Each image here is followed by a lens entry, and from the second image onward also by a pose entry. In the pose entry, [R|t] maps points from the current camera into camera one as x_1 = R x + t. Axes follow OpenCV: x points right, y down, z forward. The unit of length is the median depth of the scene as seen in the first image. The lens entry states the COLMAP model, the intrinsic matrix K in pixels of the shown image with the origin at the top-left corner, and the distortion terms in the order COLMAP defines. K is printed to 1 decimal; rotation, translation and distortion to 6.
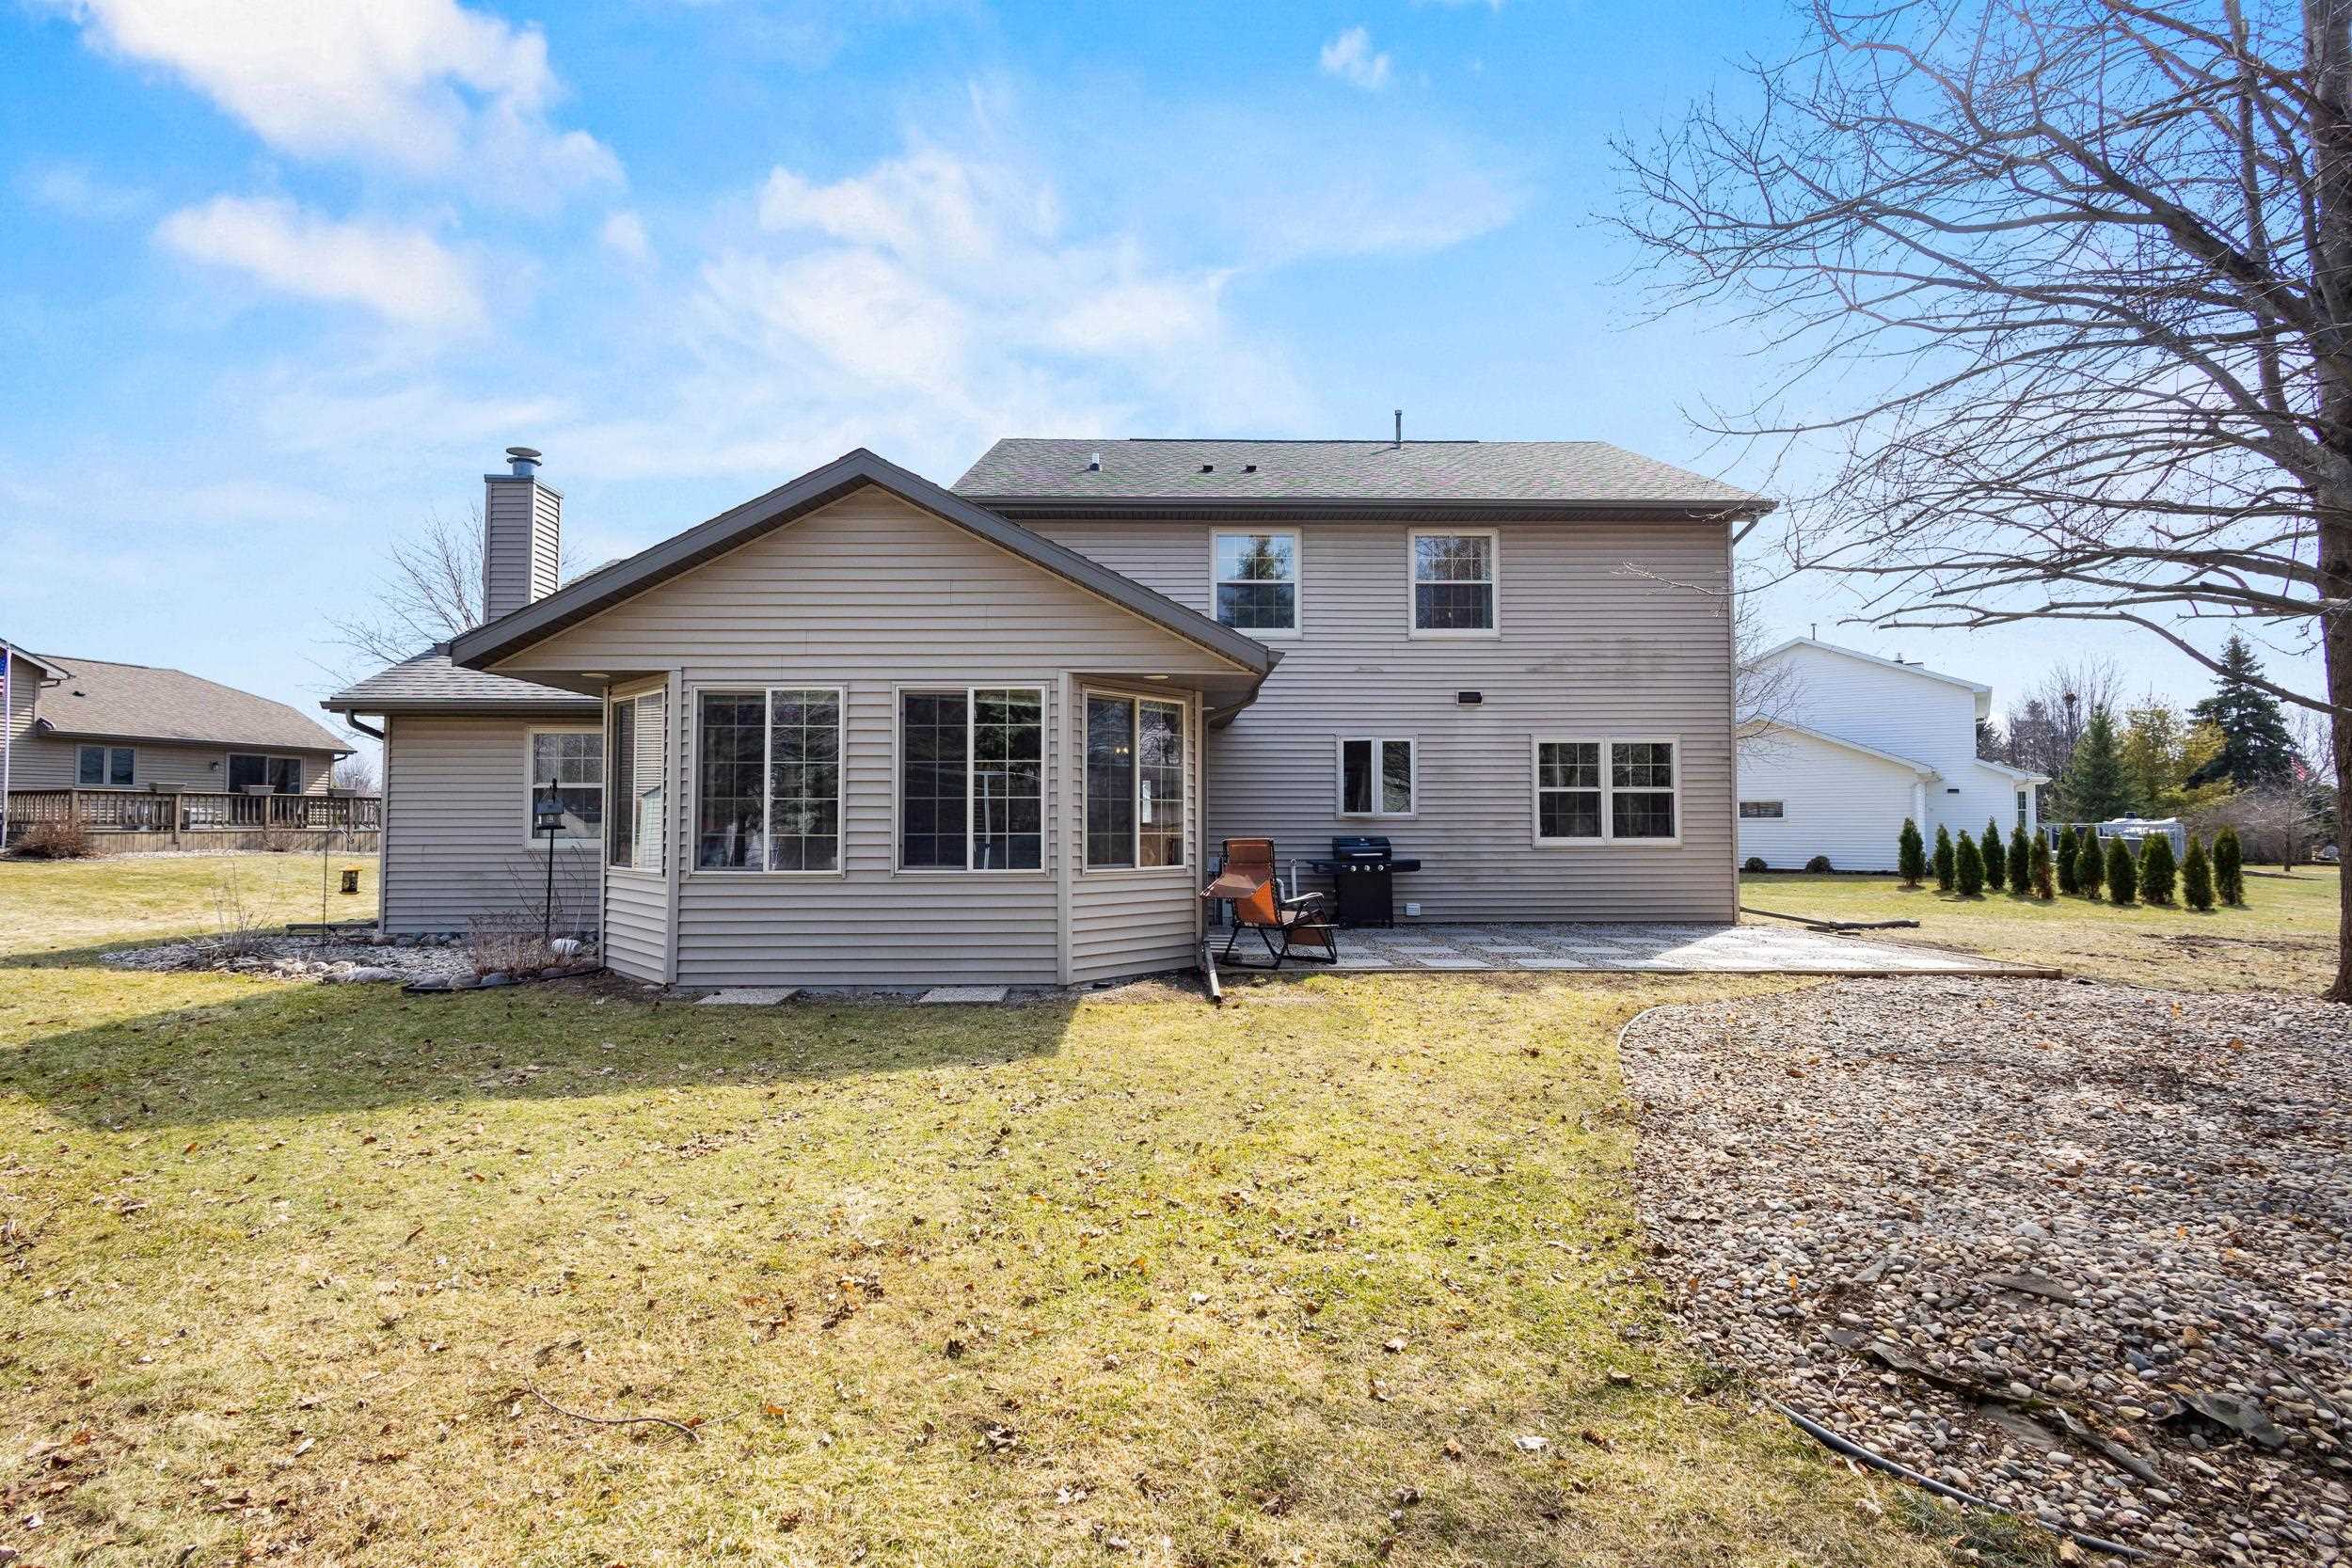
lens RADIAL K [[1087.6, 0, 1176.2], [0, 1087.6, 784.5], [0, 0, 1]] dist [0.005621, -0.002641]
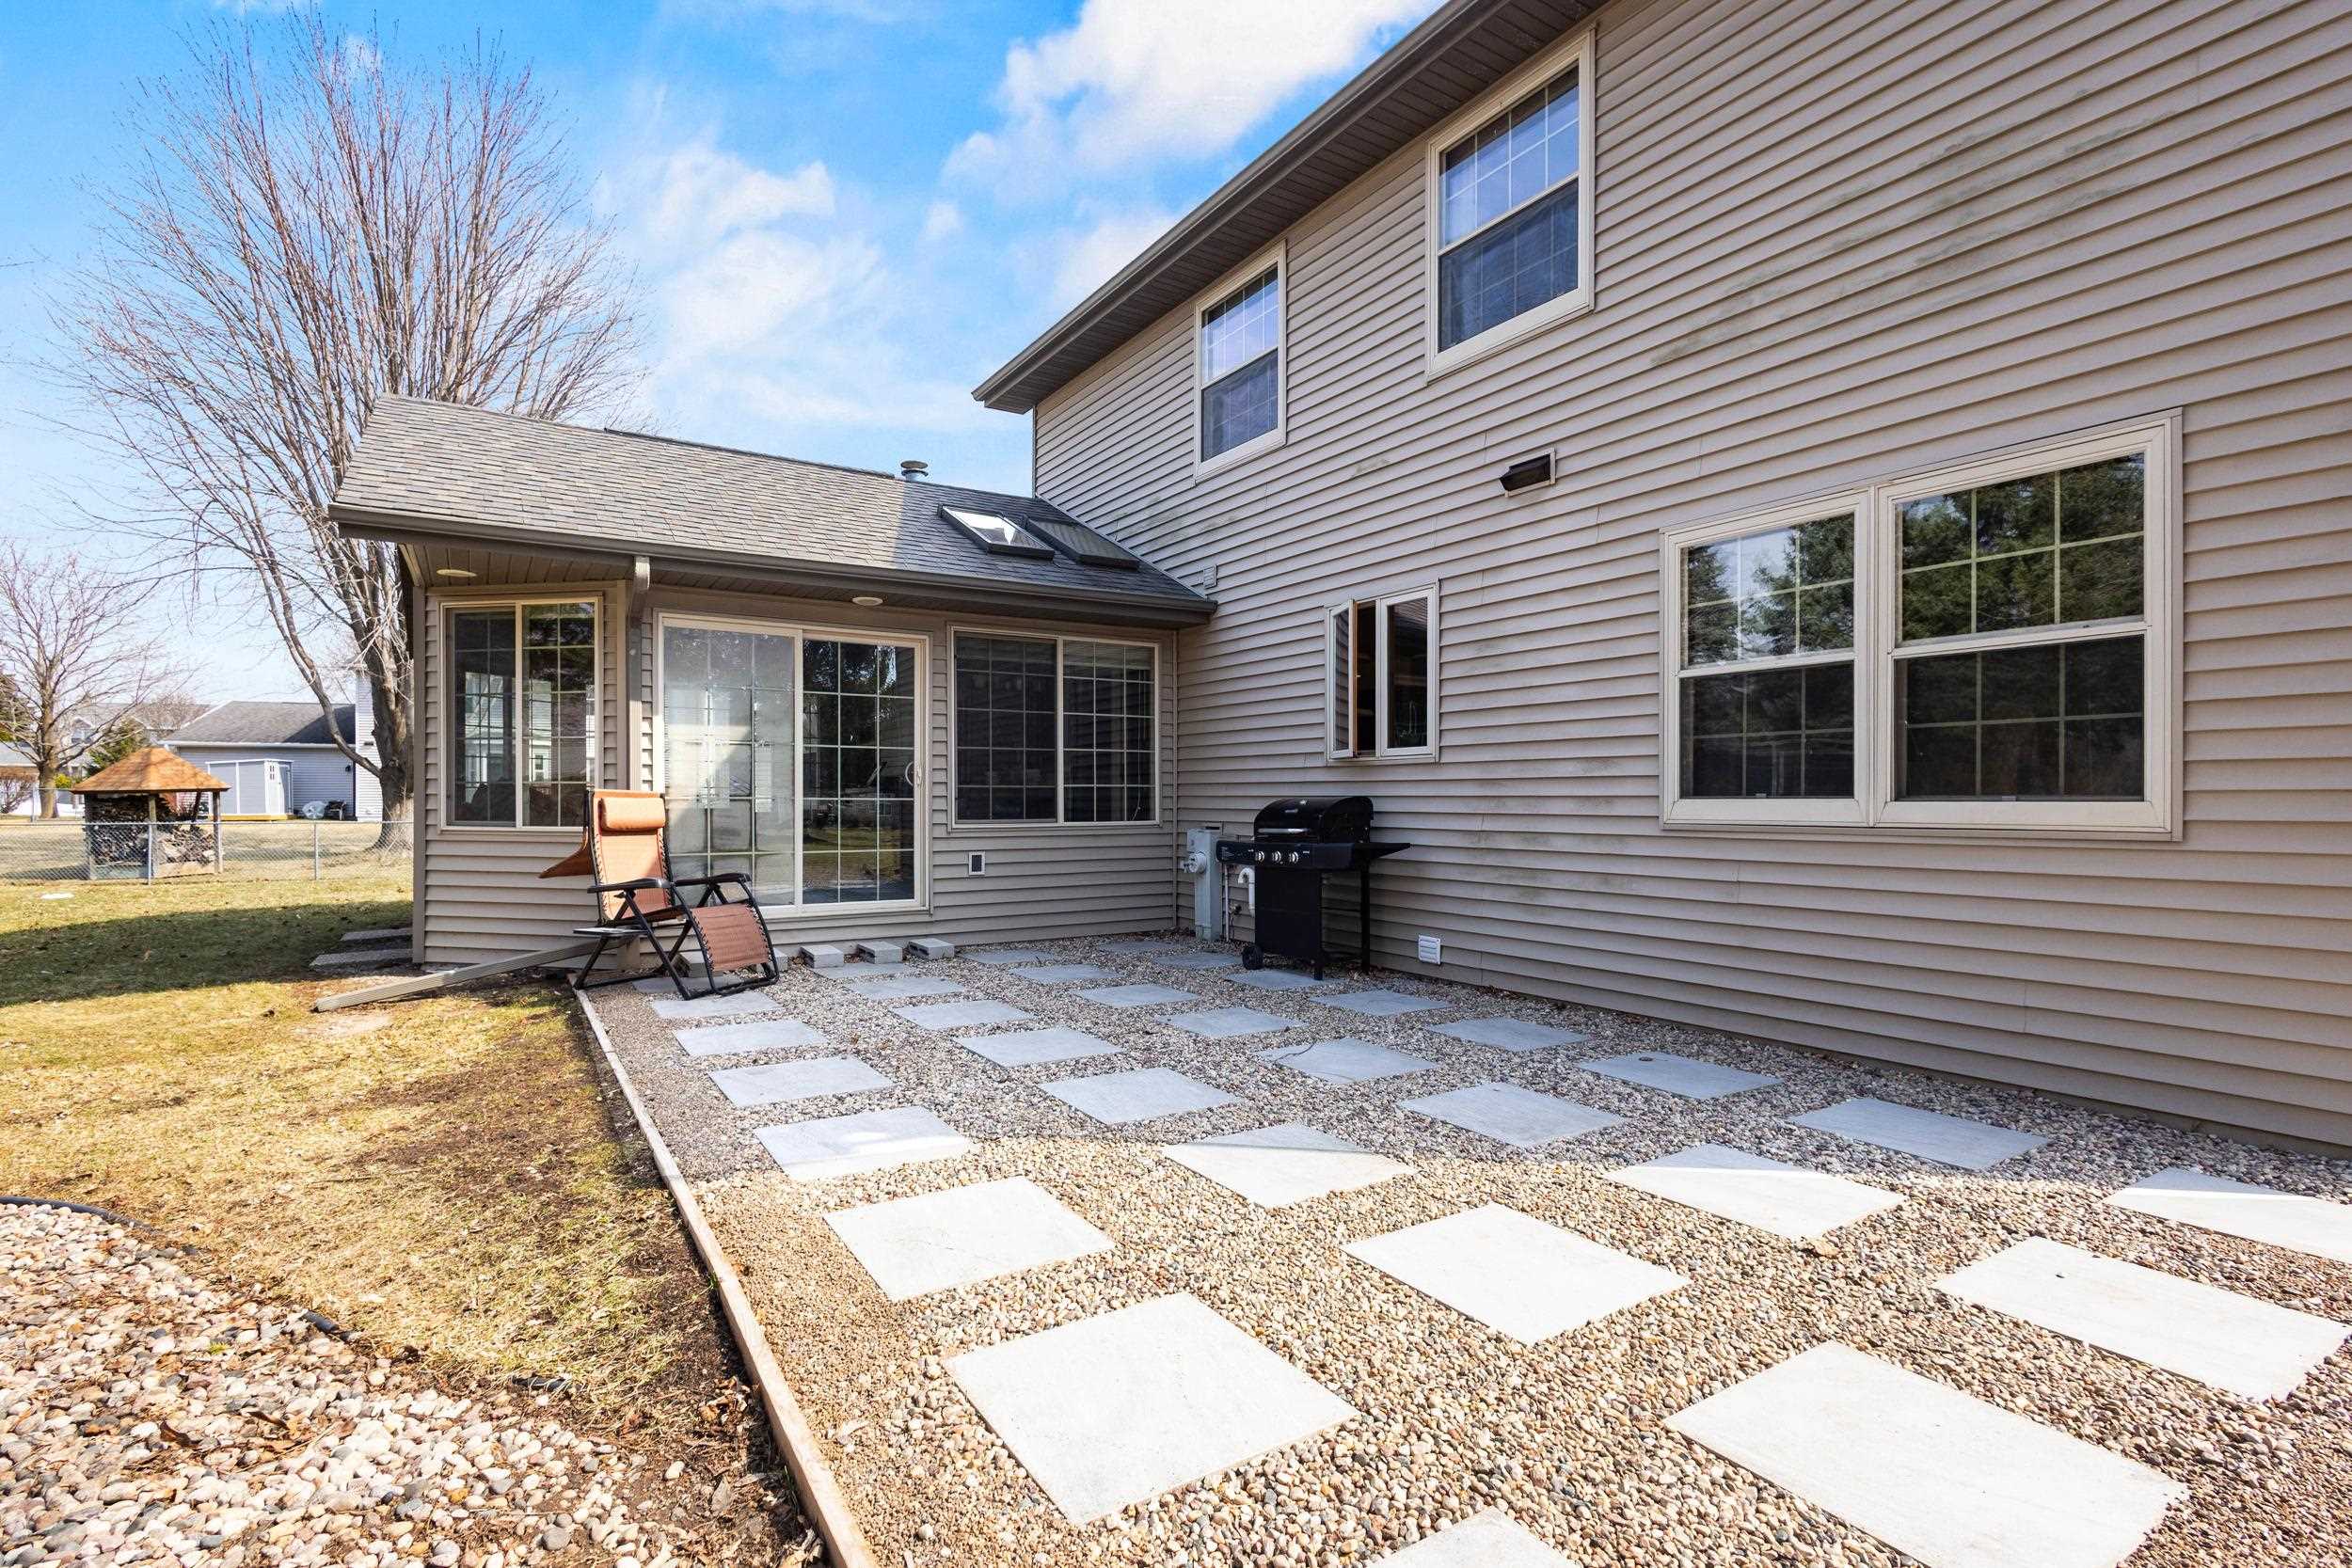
lens RADIAL K [[1087.6, 0, 1175.9], [0, 1087.6, 789.7], [0, 0, 1]] dist [0.005621, -0.002641]
pose [[0.529932, -0.004224, -0.848030, 0.559524], [0.009017, 0.999959, 0.000654, 0.043540], [0.847992, -0.007993, 0.529948, 0.652581]]
